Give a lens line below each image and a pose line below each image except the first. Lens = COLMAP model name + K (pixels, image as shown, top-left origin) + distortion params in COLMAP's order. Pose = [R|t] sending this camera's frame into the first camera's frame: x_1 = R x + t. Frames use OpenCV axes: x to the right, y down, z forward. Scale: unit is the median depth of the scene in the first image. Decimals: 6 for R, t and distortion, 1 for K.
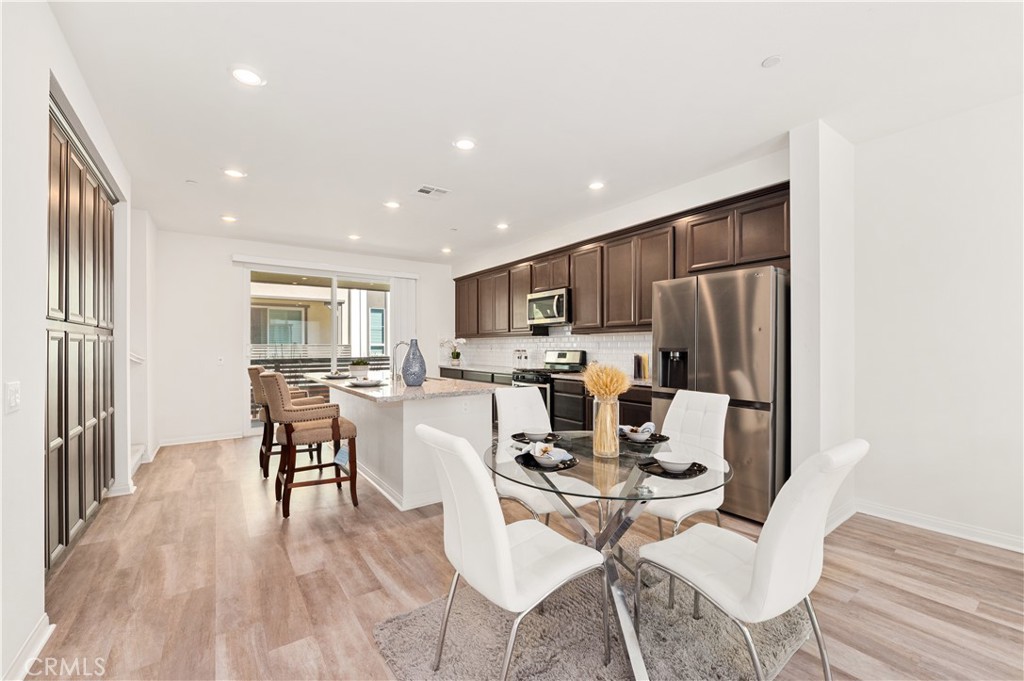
lens RADIAL K [[414.1, 0, 511.7], [0, 414.1, 345.0], [0, 0, 1]] dist [-0.000336, -0.000338]
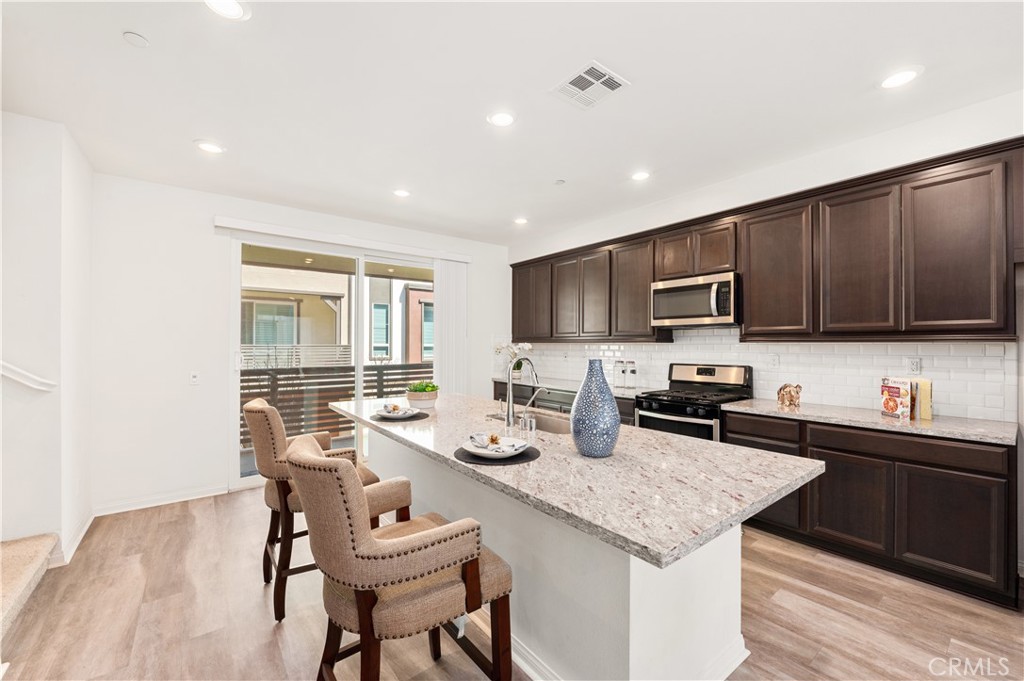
lens RADIAL K [[414.1, 0, 513.6], [0, 414.1, 340.5], [0, 0, 1]] dist [-0.000336, -0.000338]
pose [[0.999258, 0.005202, 0.038155, -0.211884], [-0.005029, 0.999977, -0.004616, -0.020617], [-0.038179, 0.004421, 0.999261, 0.307628]]
